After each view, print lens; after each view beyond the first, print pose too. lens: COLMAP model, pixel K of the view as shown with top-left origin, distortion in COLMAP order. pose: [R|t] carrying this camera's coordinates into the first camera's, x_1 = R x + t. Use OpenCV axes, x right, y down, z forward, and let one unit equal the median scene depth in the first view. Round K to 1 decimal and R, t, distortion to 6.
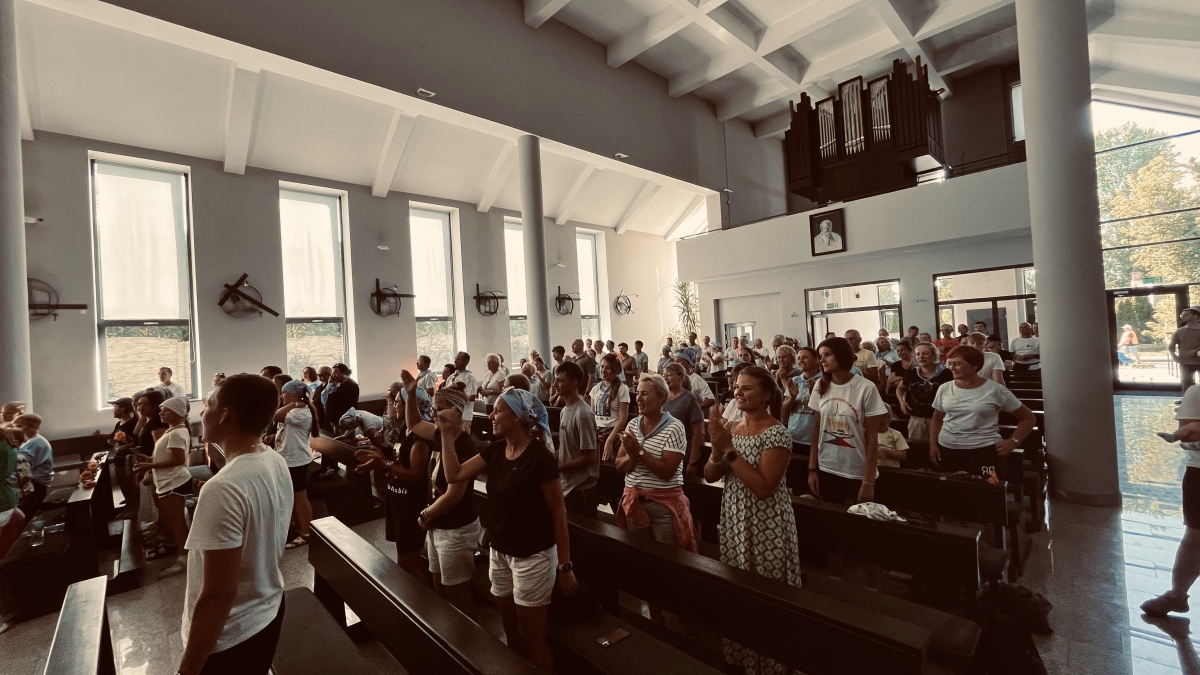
lens RADIAL K [[478.7, 0, 598.2], [0, 478.7, 335.9], [0, 0, 1]] dist [-0.009967, 0.001562]
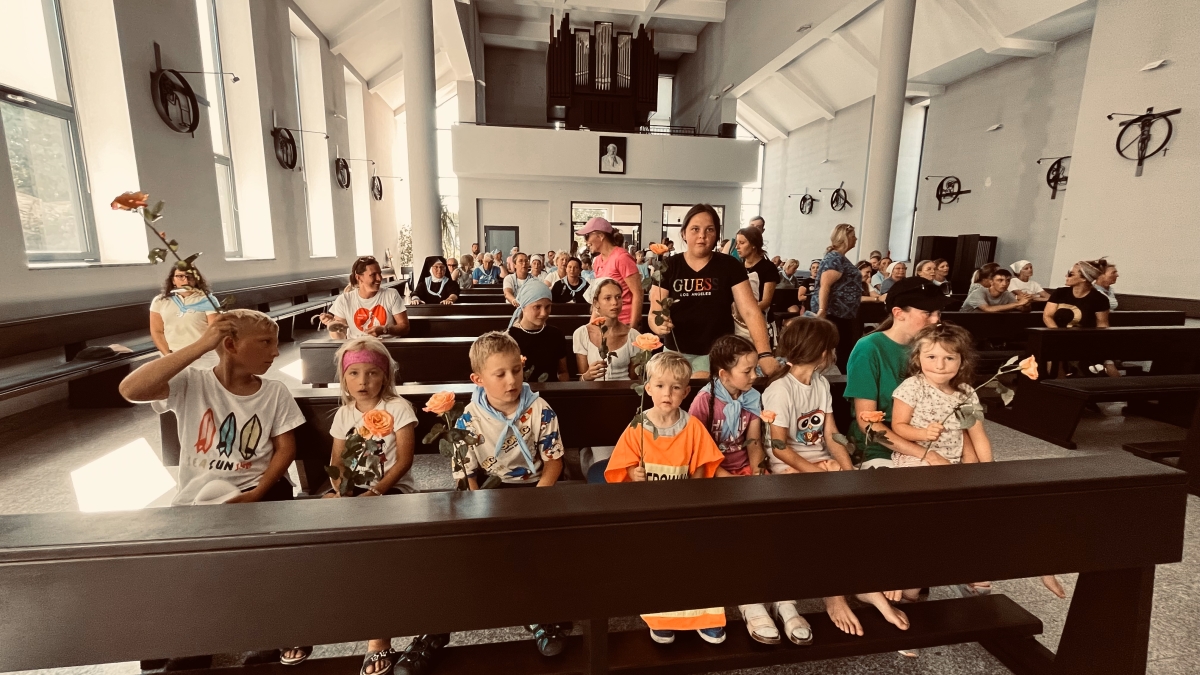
lens RADIAL K [[478.7, 0, 596.0], [0, 478.7, 333.5], [0, 0, 1]] dist [-0.009967, 0.001562]
pose [[0.581837, -0.075289, 0.809813, -0.572799], [-0.052091, 0.990212, 0.129487, 0.076494], [-0.811636, -0.117524, 0.572220, 0.313658]]
